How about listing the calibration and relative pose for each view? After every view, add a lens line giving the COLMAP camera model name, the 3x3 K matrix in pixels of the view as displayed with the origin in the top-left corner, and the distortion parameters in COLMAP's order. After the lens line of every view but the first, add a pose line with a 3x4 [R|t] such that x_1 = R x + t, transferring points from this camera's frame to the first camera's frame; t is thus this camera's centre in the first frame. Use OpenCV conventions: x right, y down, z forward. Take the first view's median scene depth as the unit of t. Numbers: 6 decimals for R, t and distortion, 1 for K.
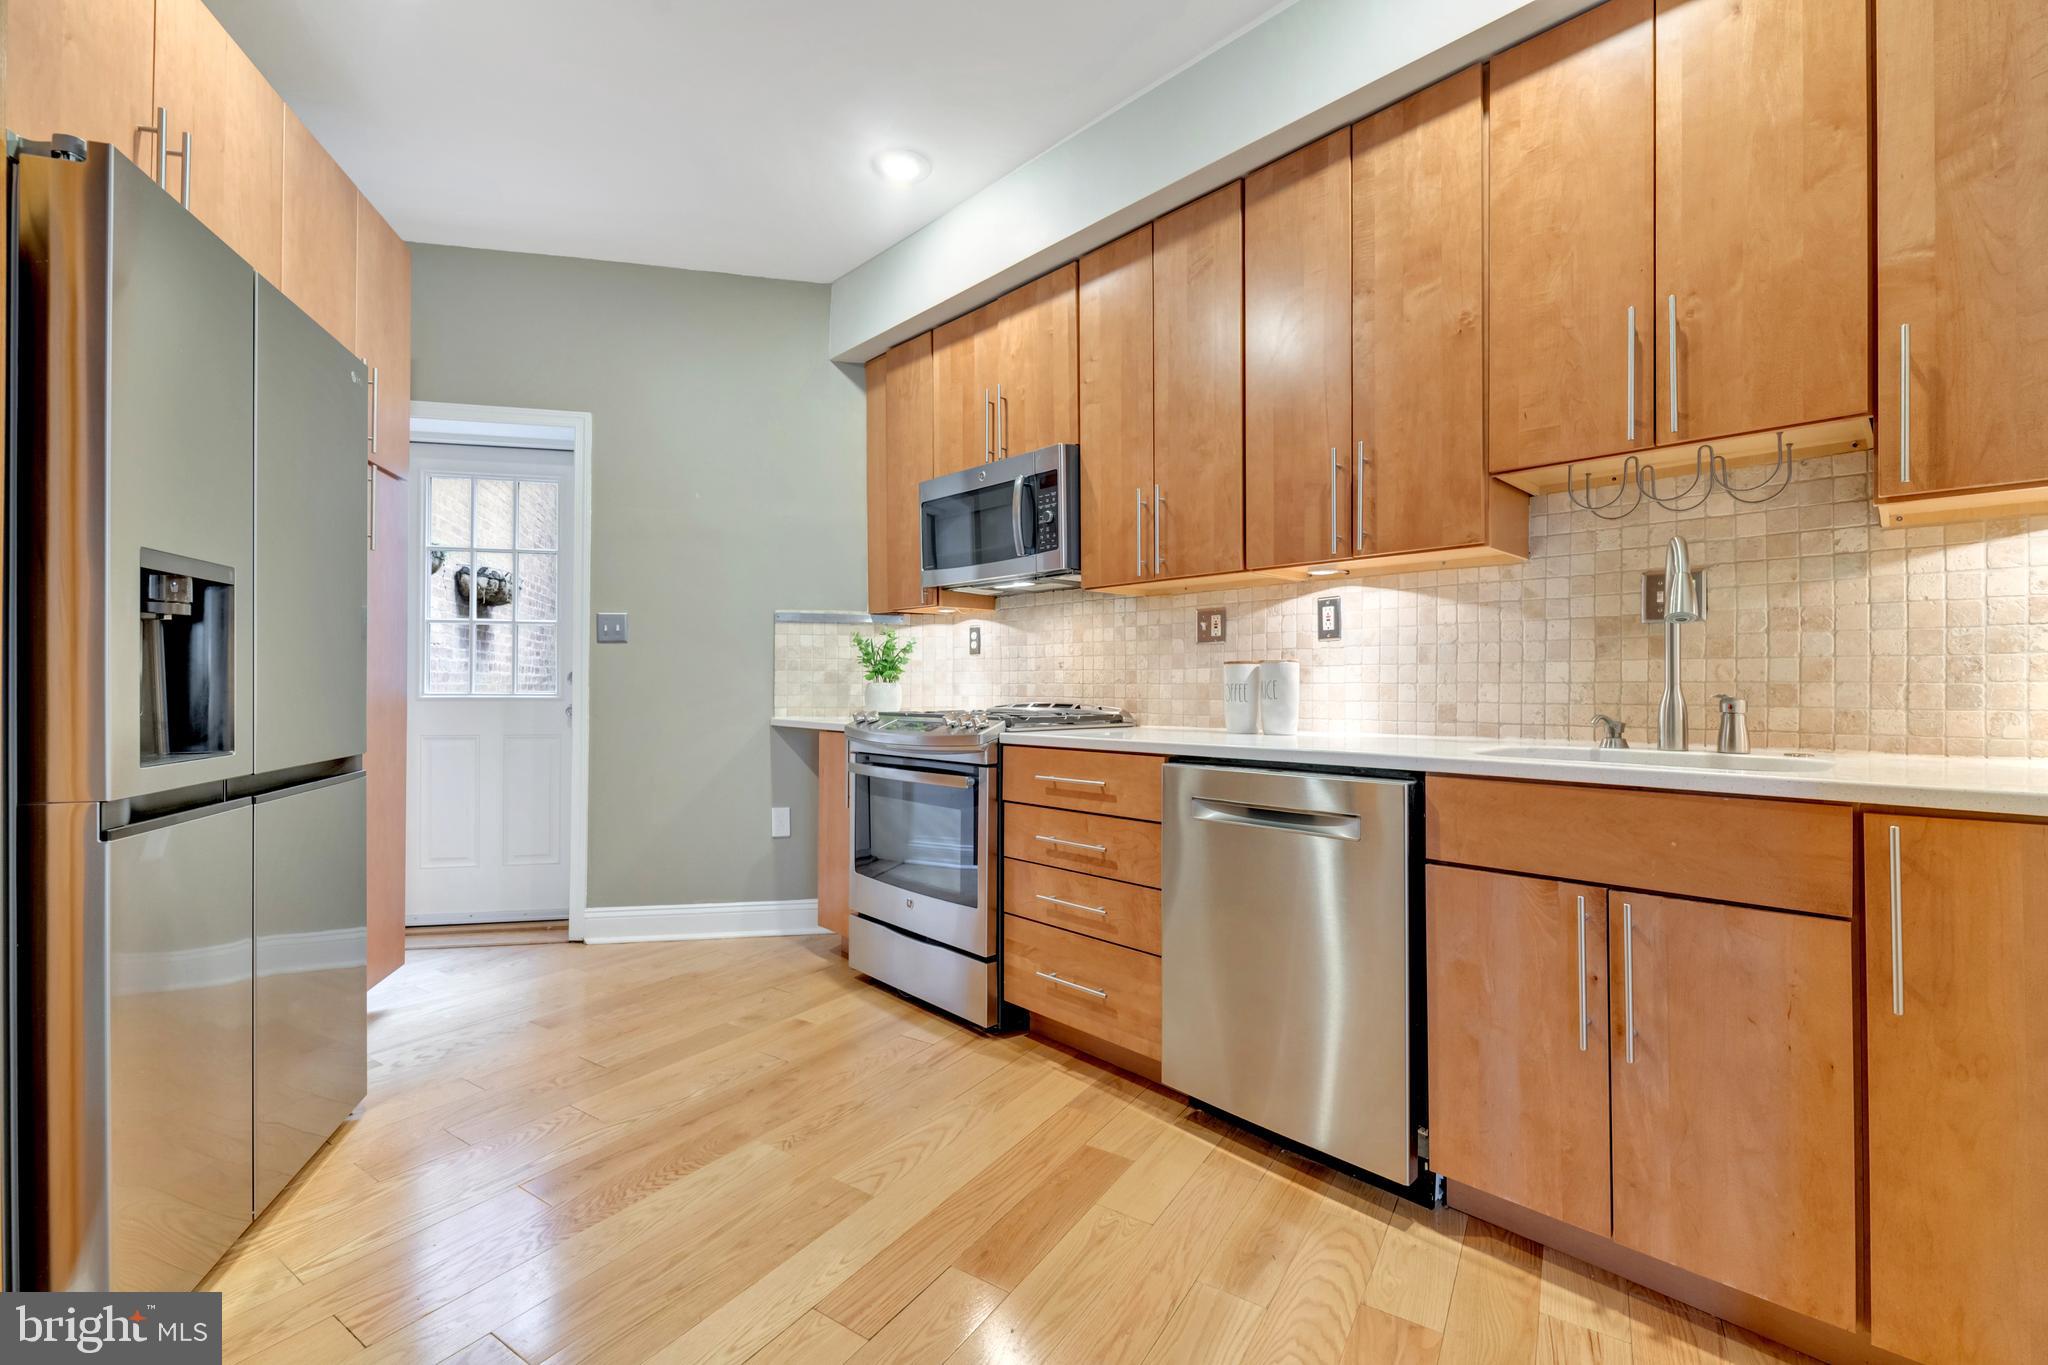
lens RADIAL K [[895.1, 0, 1059.0], [0, 895.1, 670.6], [0, 0, 1]] dist [-0.007480, -0.001273]
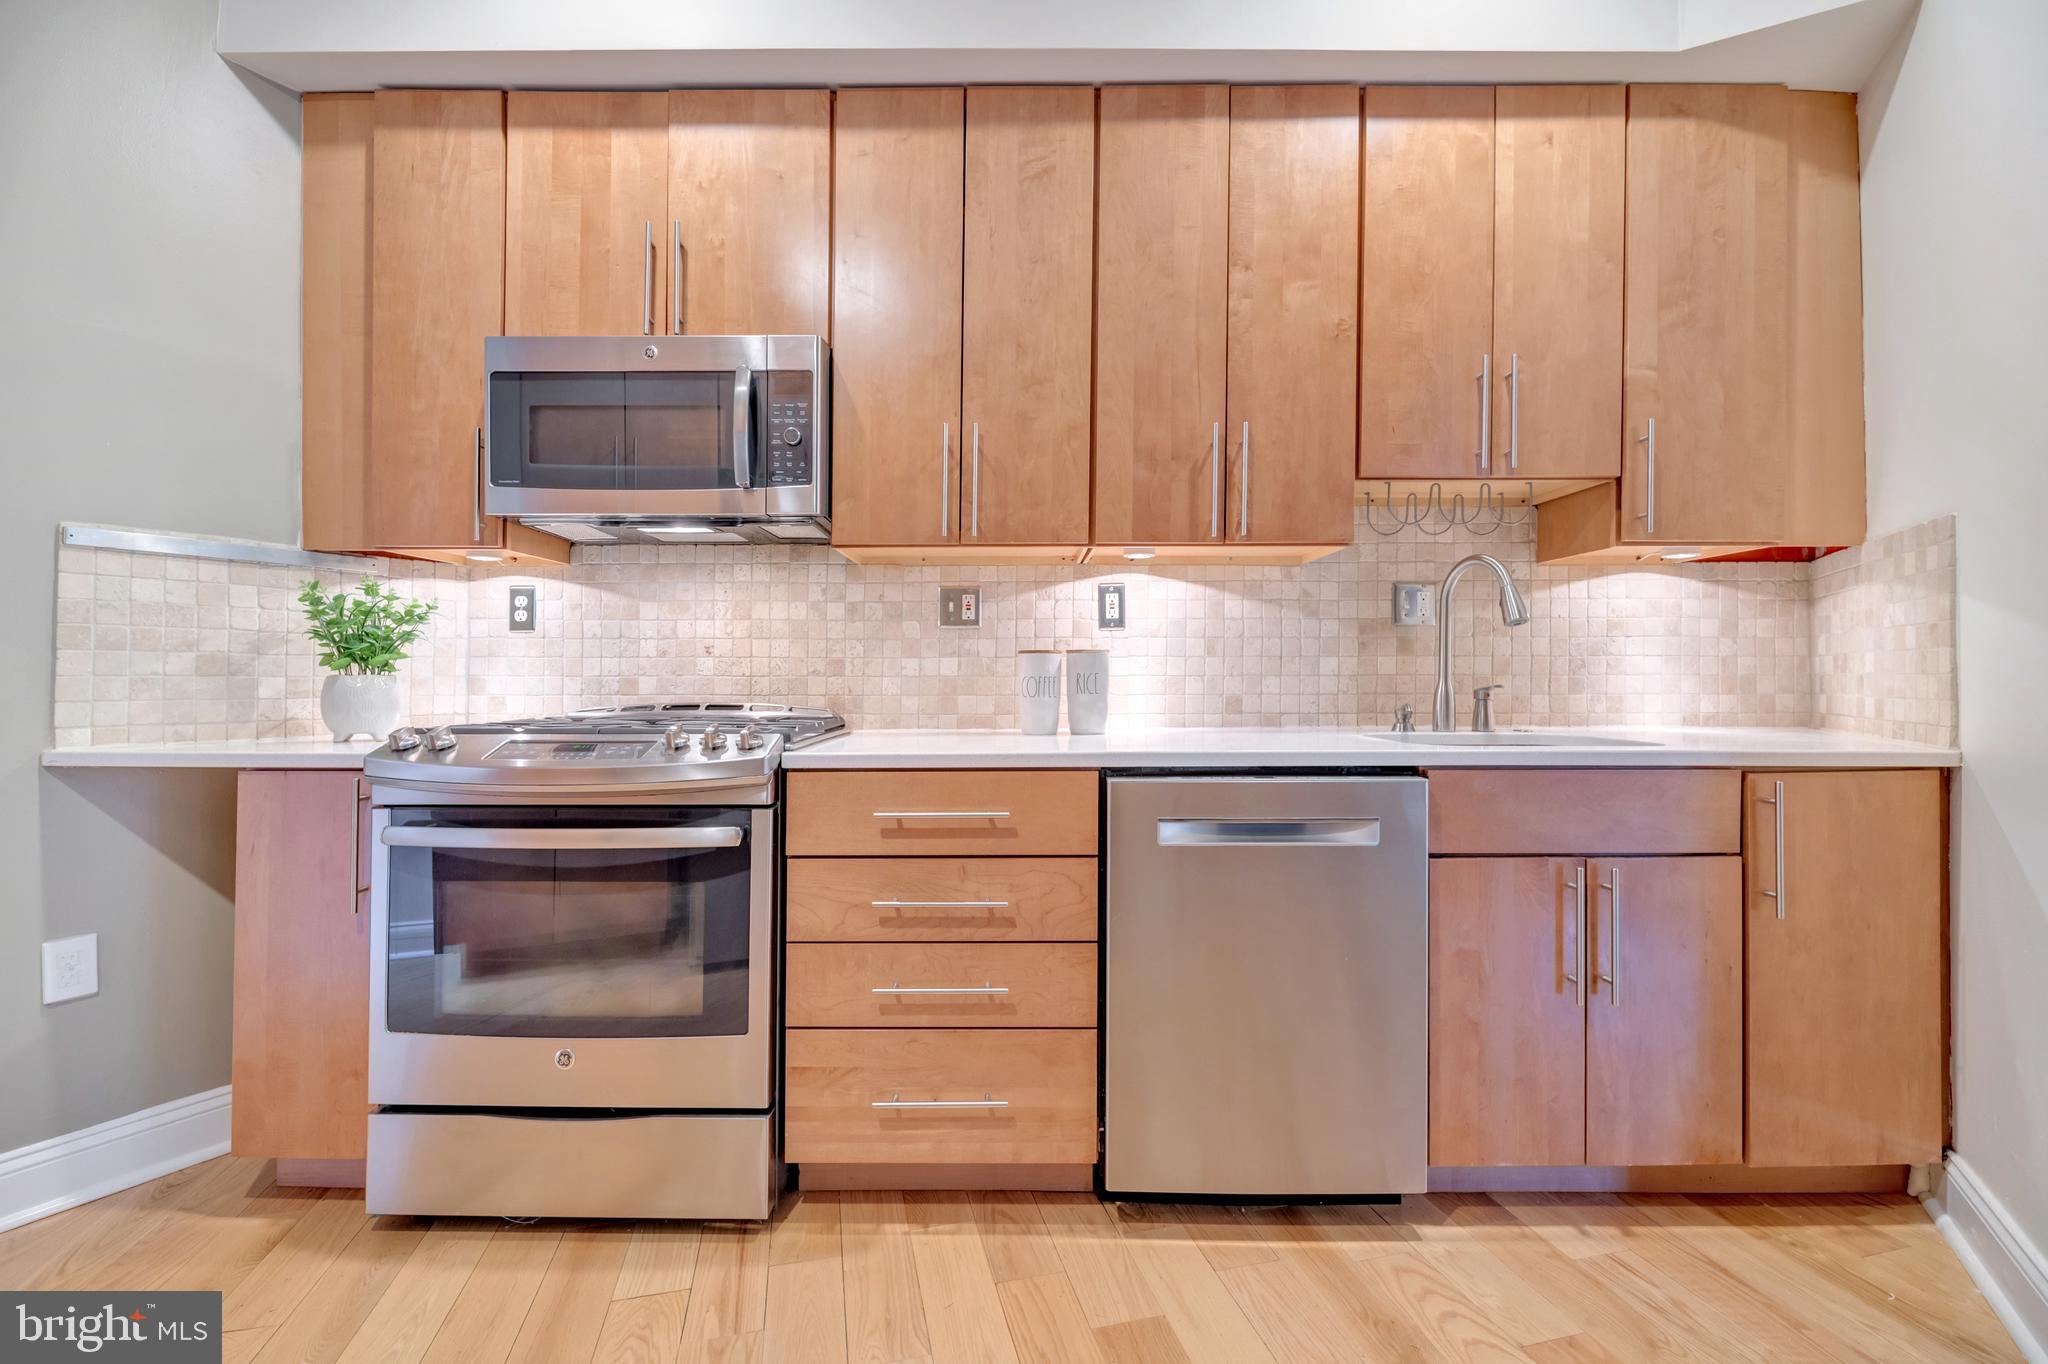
lens RADIAL K [[833.0, 0, 1022.4], [0, 833.0, 663.4], [0, 0, 1]] dist [-0.004536, -0.001555]
pose [[0.695305, 0.009176, 0.718656, -0.409424], [-0.010701, 0.999940, -0.002414, 0.004456], [-0.718635, -0.006012, 0.695361, 0.492374]]
